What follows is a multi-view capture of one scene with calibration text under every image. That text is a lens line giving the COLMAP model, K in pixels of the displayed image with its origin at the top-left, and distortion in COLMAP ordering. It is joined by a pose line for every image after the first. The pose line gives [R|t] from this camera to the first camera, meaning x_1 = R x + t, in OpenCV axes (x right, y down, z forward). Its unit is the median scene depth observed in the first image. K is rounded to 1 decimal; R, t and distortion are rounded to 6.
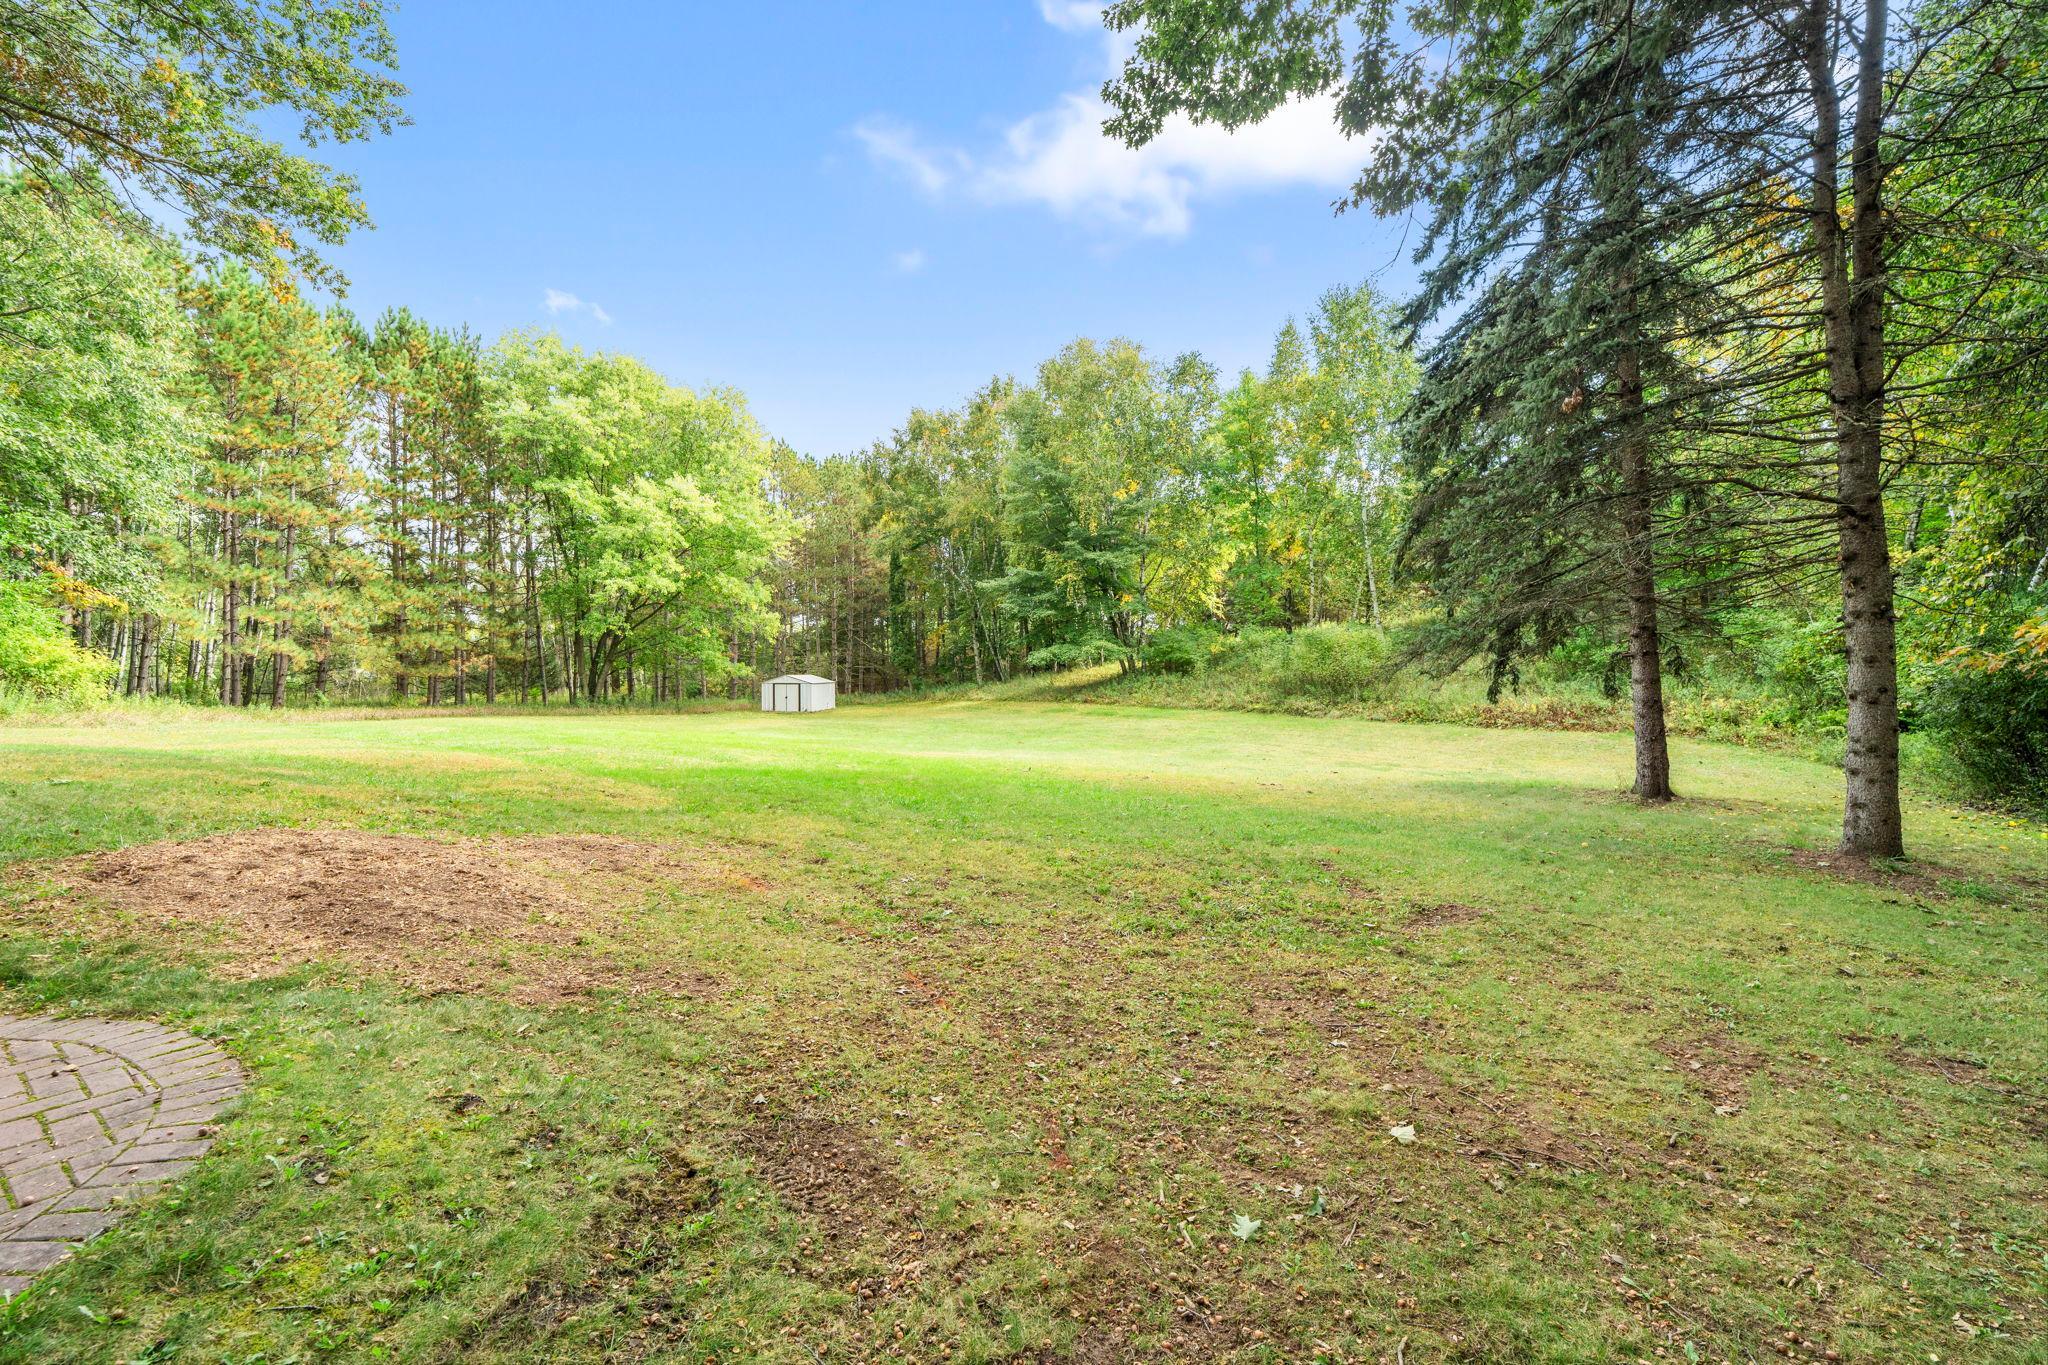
lens RADIAL K [[917.2, 0, 1013.2], [0, 917.2, 685.3], [0, 0, 1]] dist [-0.000207, 0.000155]
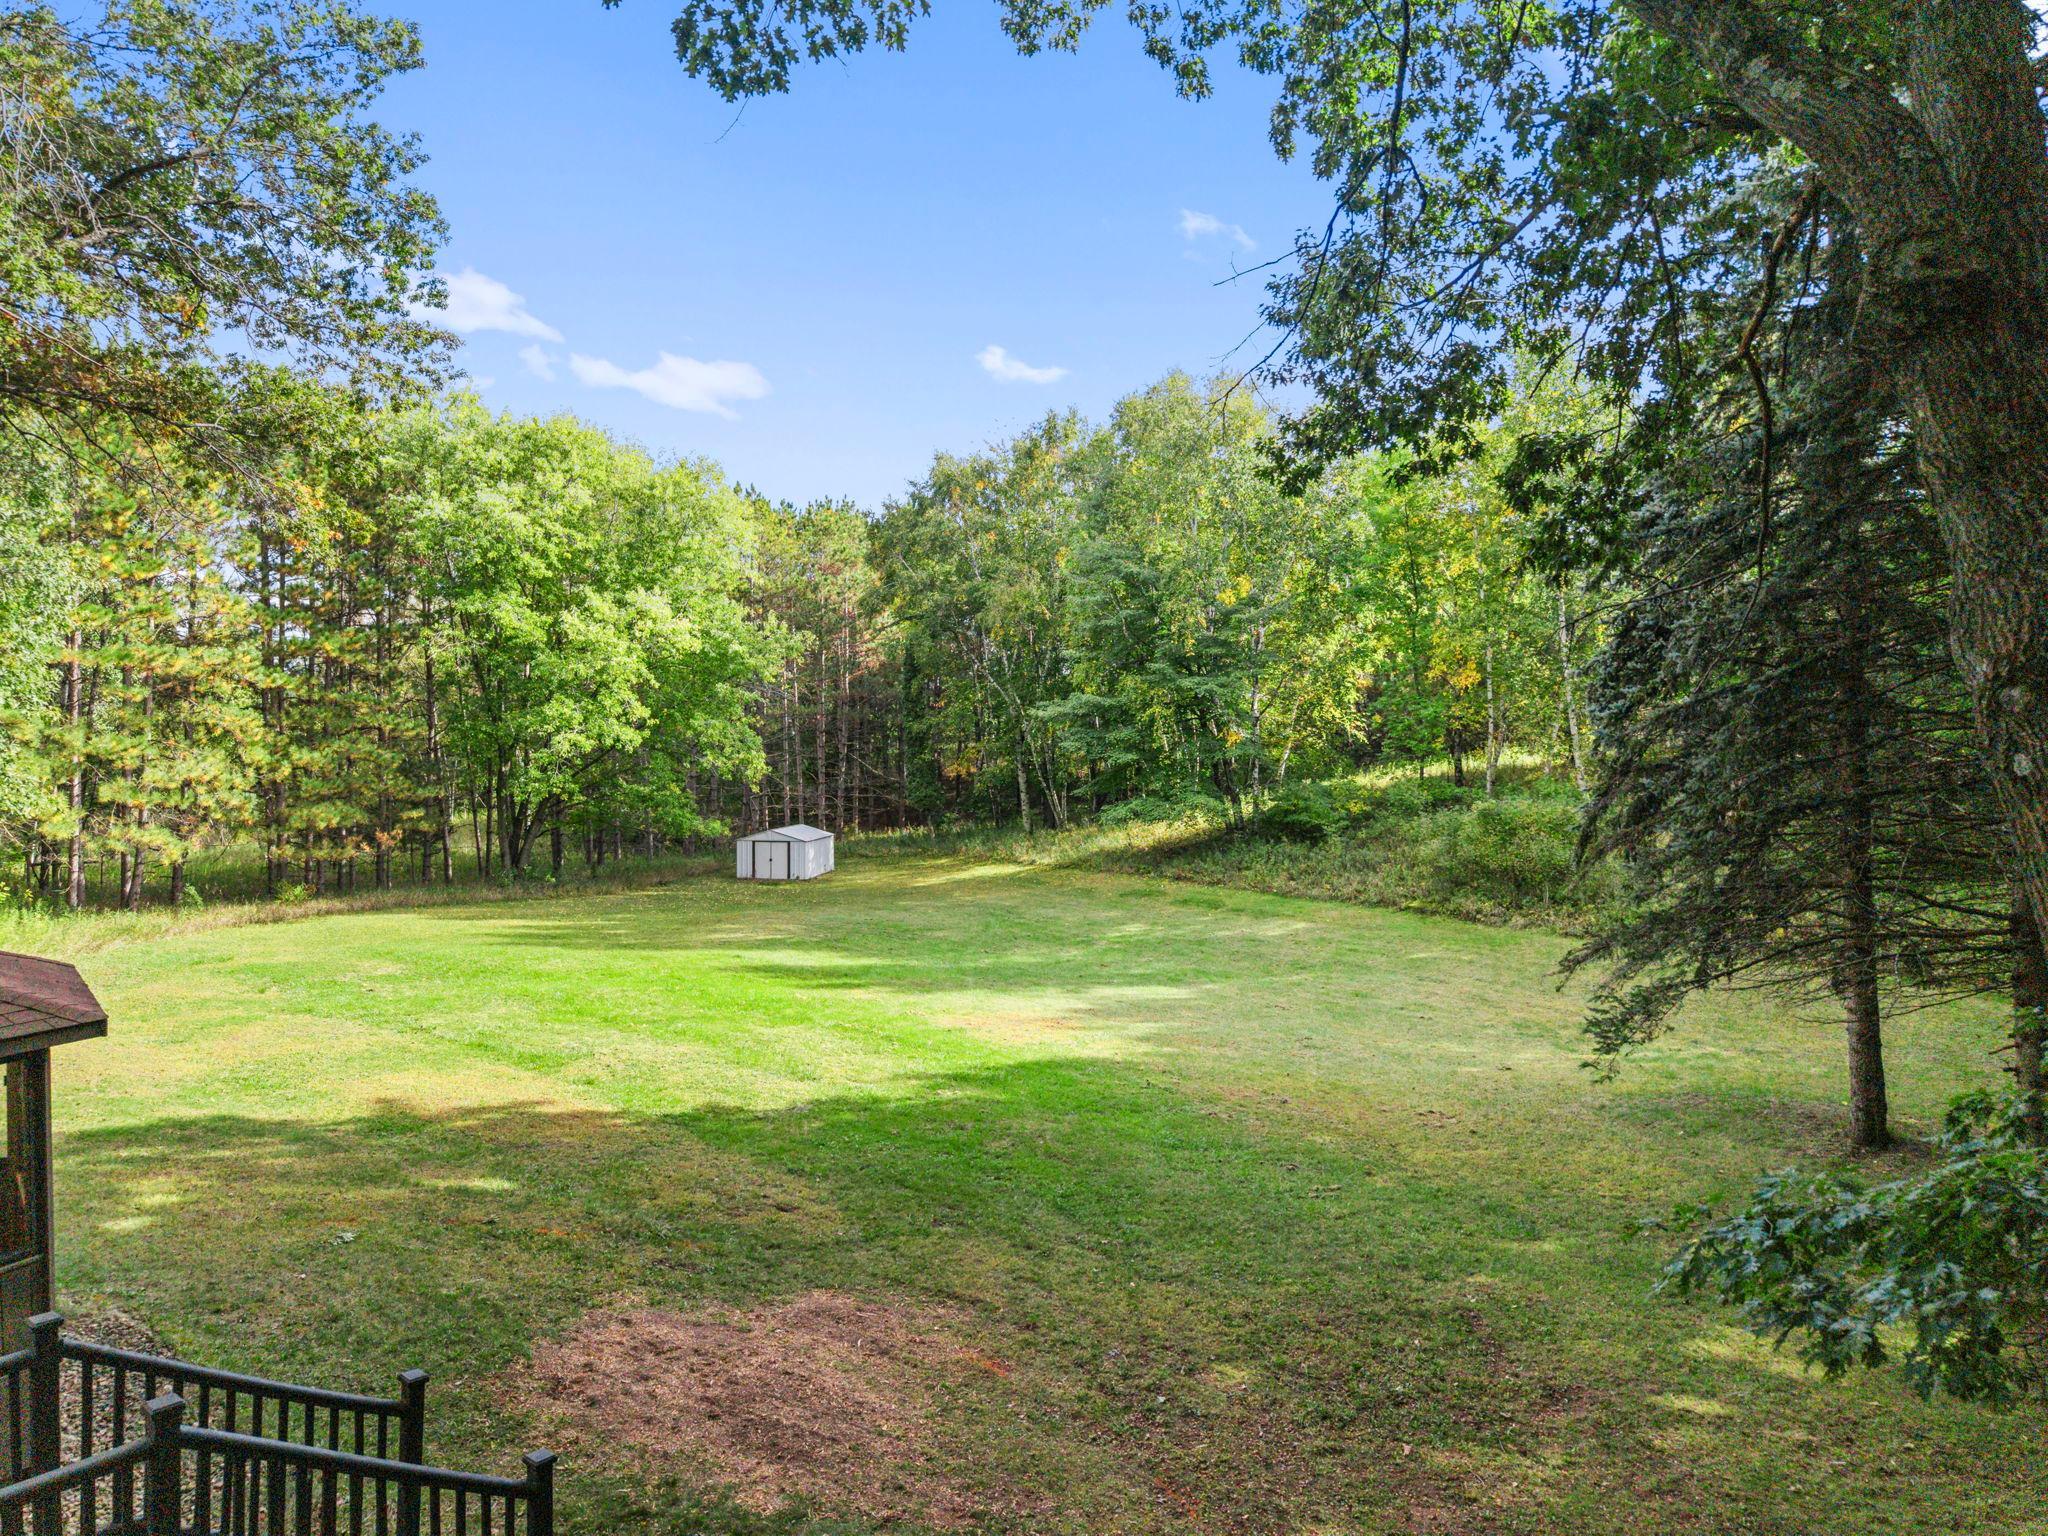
lens RADIAL K [[1343.0, 0, 1018.9], [0, 1343.0, 778.6], [0, 0, 1]] dist [0.079963, -0.088214]
pose [[0.999693, 0.004494, -0.024353, -0.024822], [-0.004411, 0.999984, 0.003454, -0.068704], [0.024368, -0.003346, 0.999697, -0.093912]]
